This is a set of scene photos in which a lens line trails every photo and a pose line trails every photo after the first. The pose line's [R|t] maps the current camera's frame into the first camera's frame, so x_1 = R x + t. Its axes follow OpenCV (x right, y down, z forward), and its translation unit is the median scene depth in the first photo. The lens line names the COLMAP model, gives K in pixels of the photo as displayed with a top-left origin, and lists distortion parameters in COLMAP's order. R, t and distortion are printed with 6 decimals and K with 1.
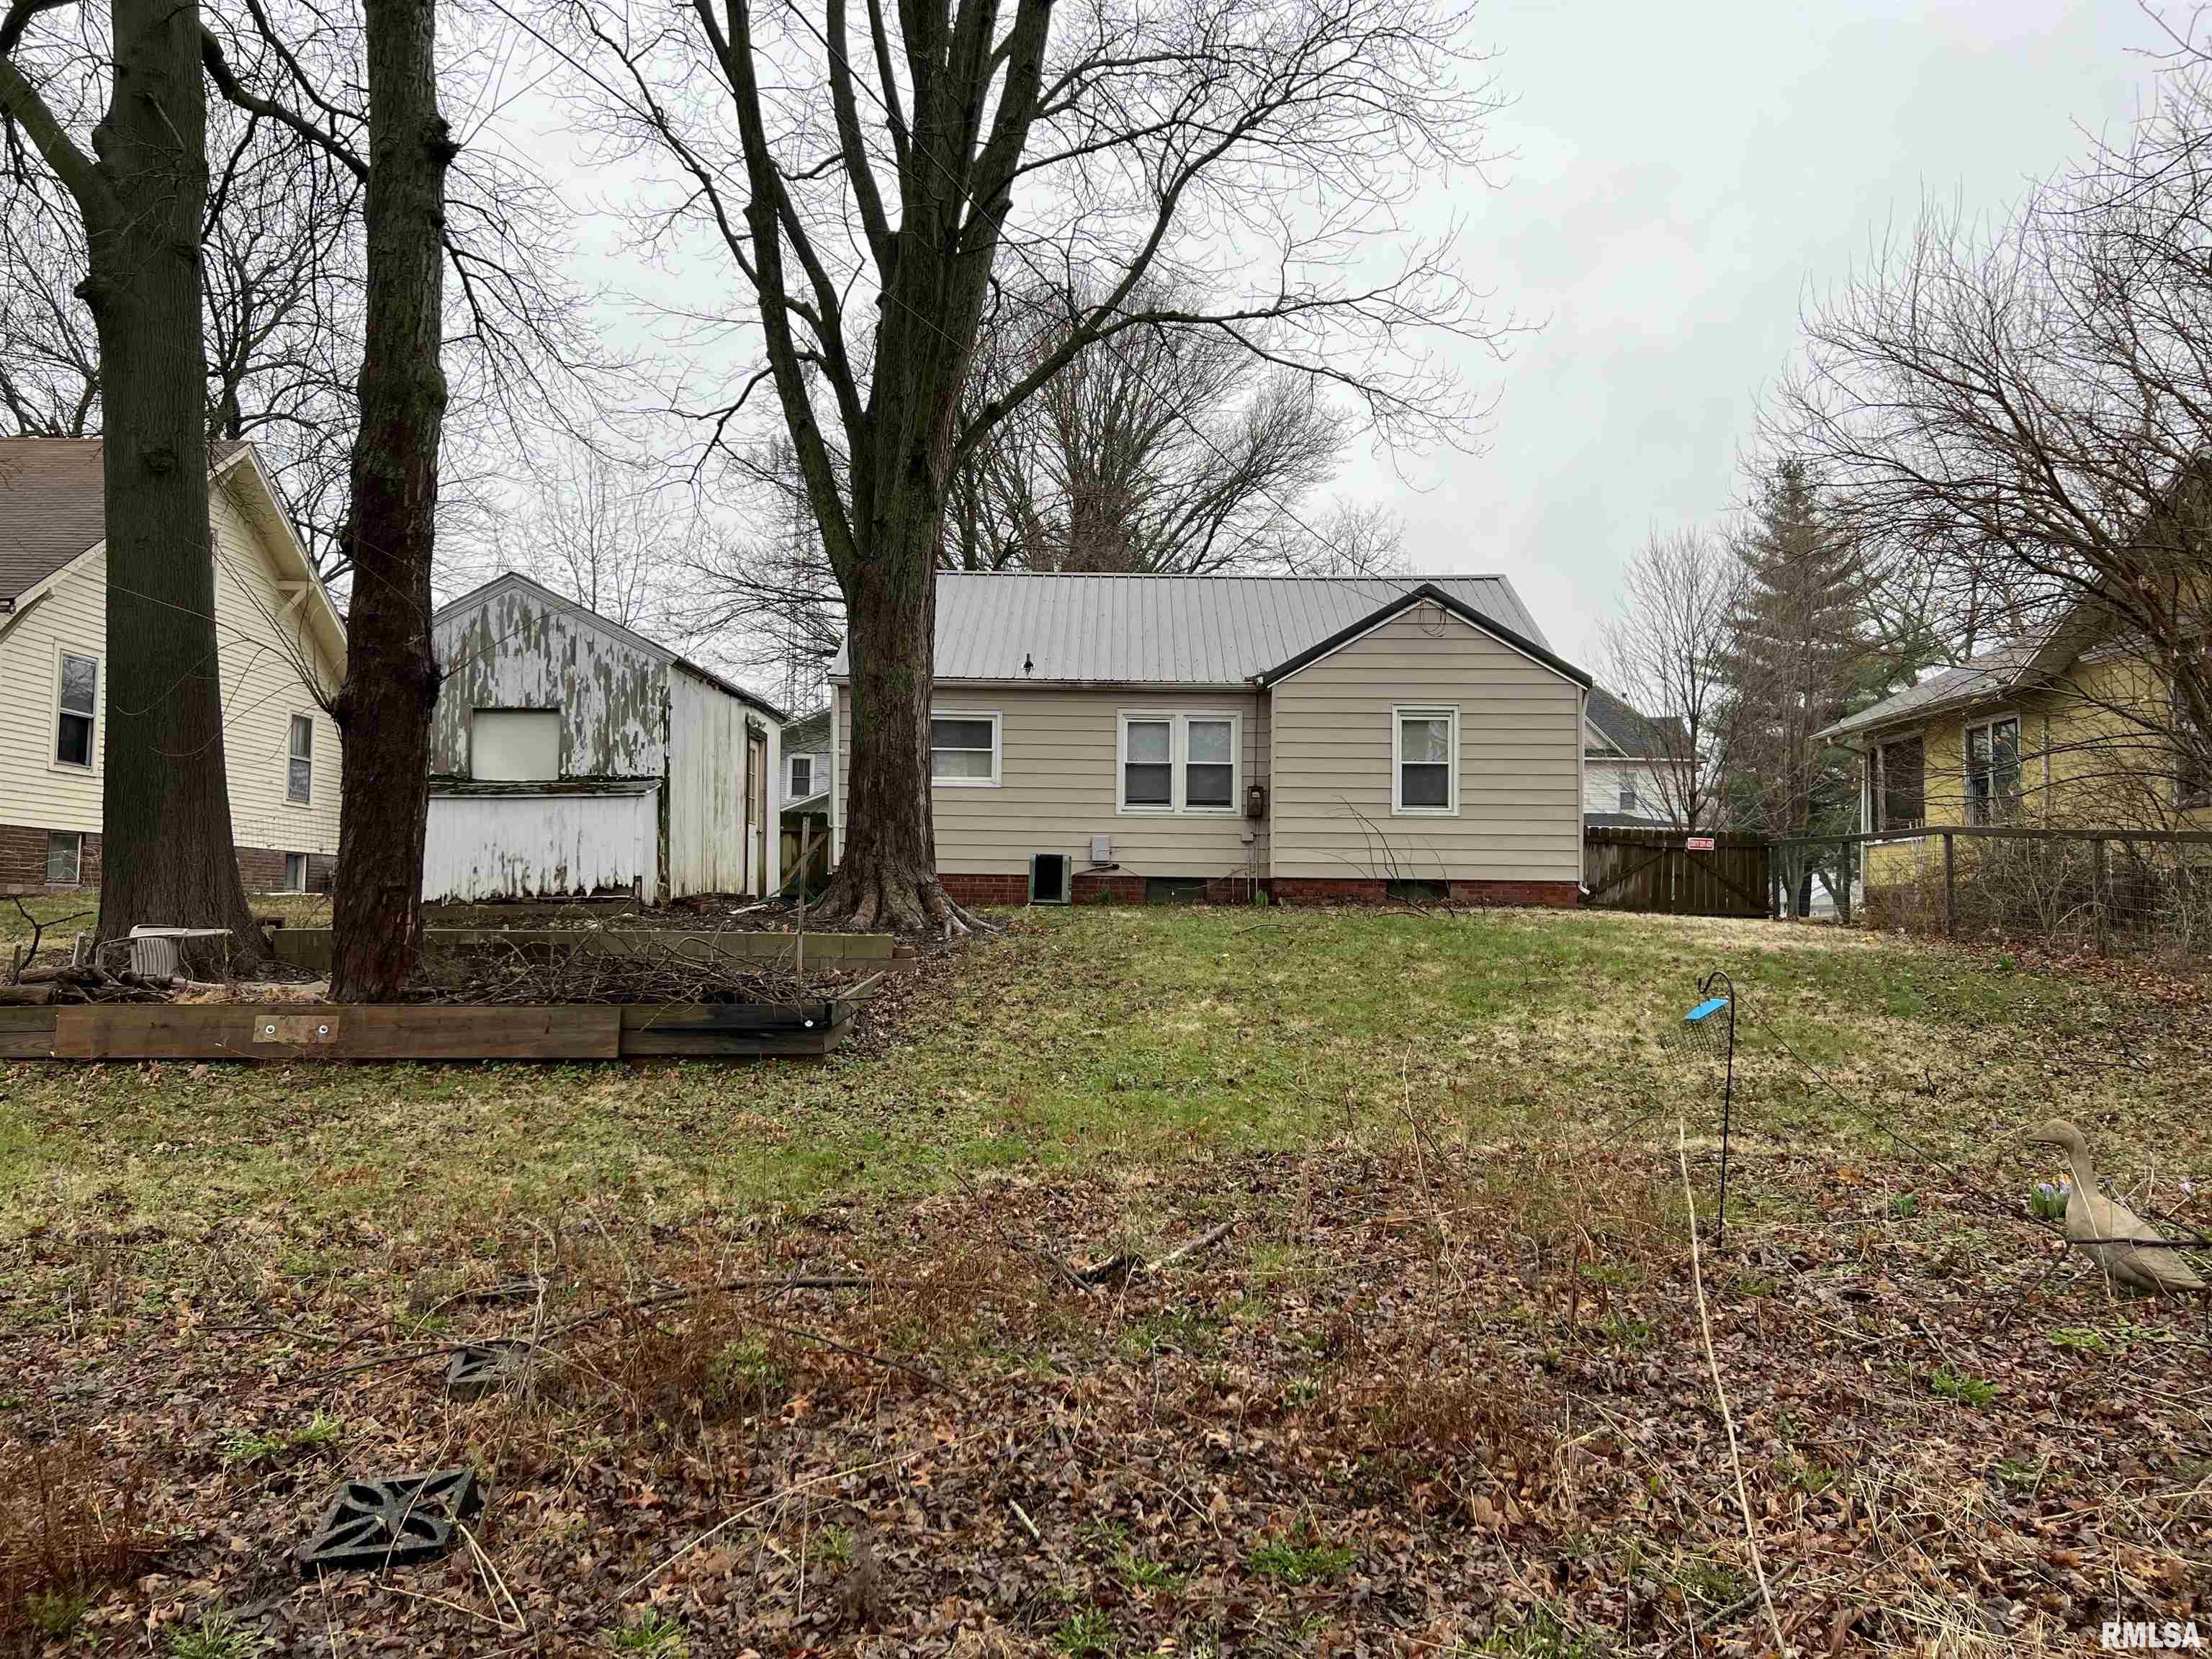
lens RADIAL K [[1647.7, 0, 1100.3], [0, 1647.7, 812.4], [0, 0, 1]] dist [0.065354, -0.079338]
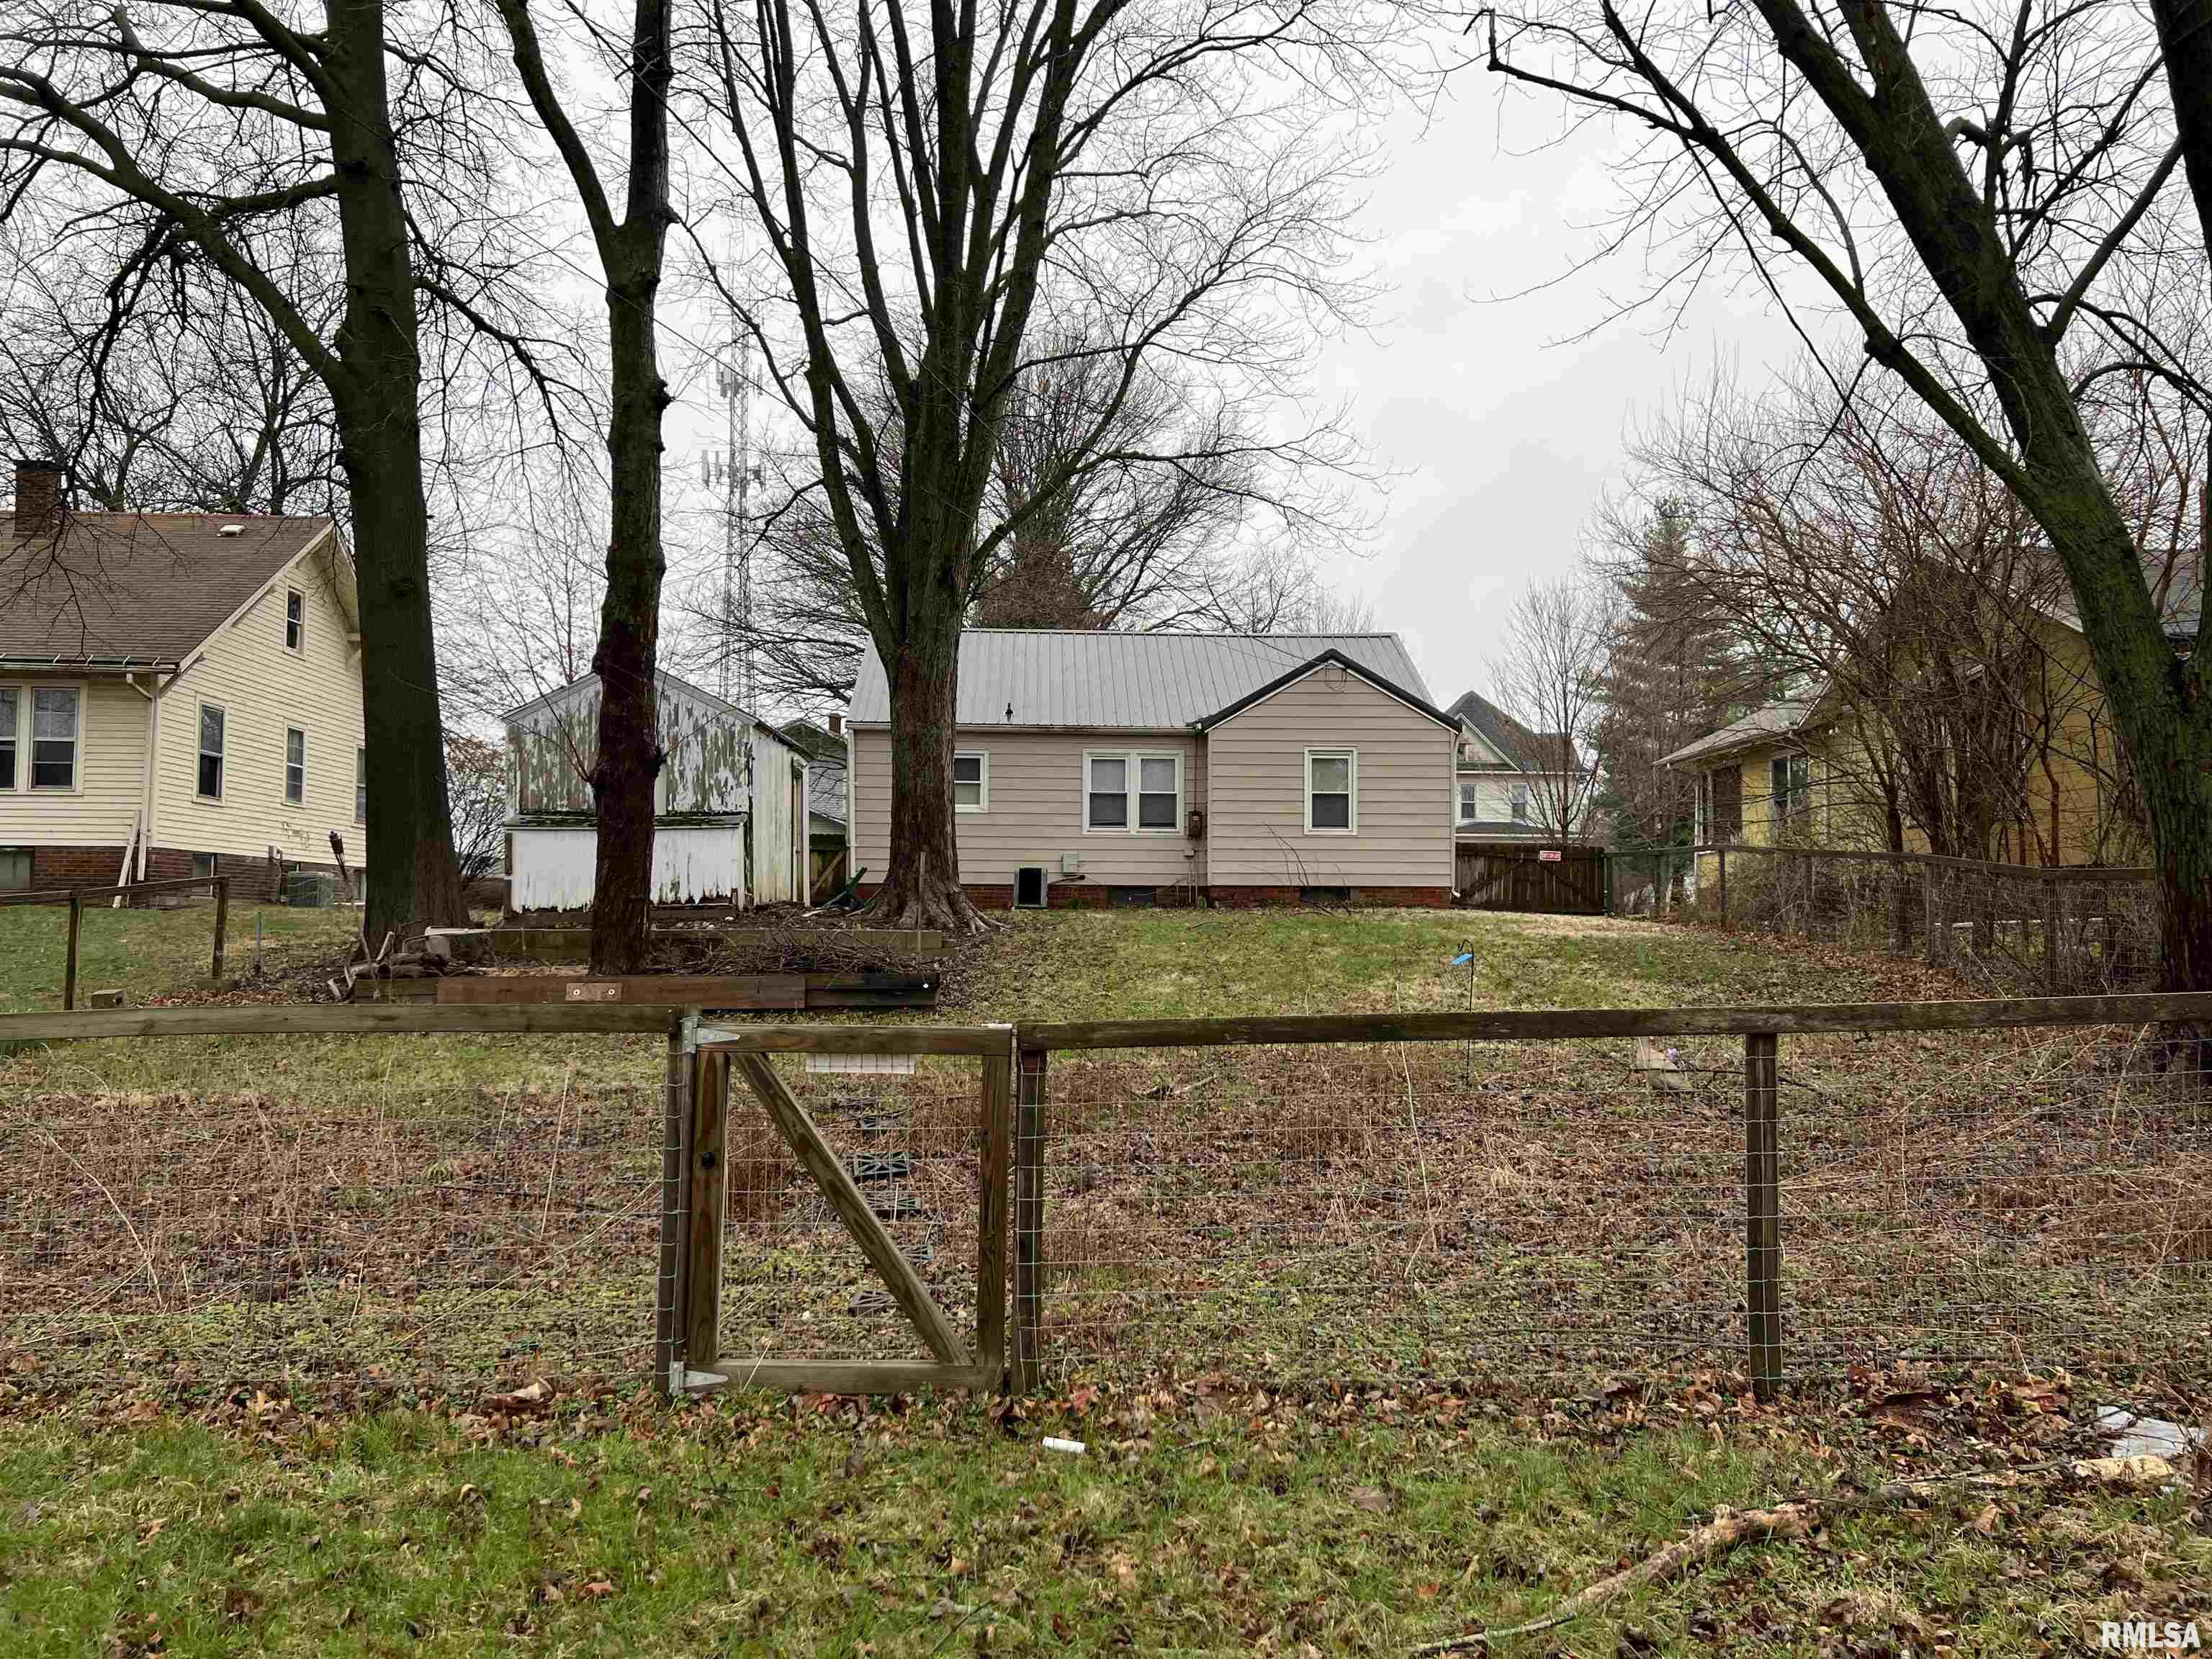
lens RADIAL K [[1647.7, 0, 1109.9], [0, 1647.7, 830.2], [0, 0, 1]] dist [0.065354, -0.079338]
pose [[0.998490, -0.004644, 0.054744, -0.039849], [0.004173, 0.999953, 0.008716, -0.013574], [-0.054782, -0.008474, 0.998462, -0.245263]]
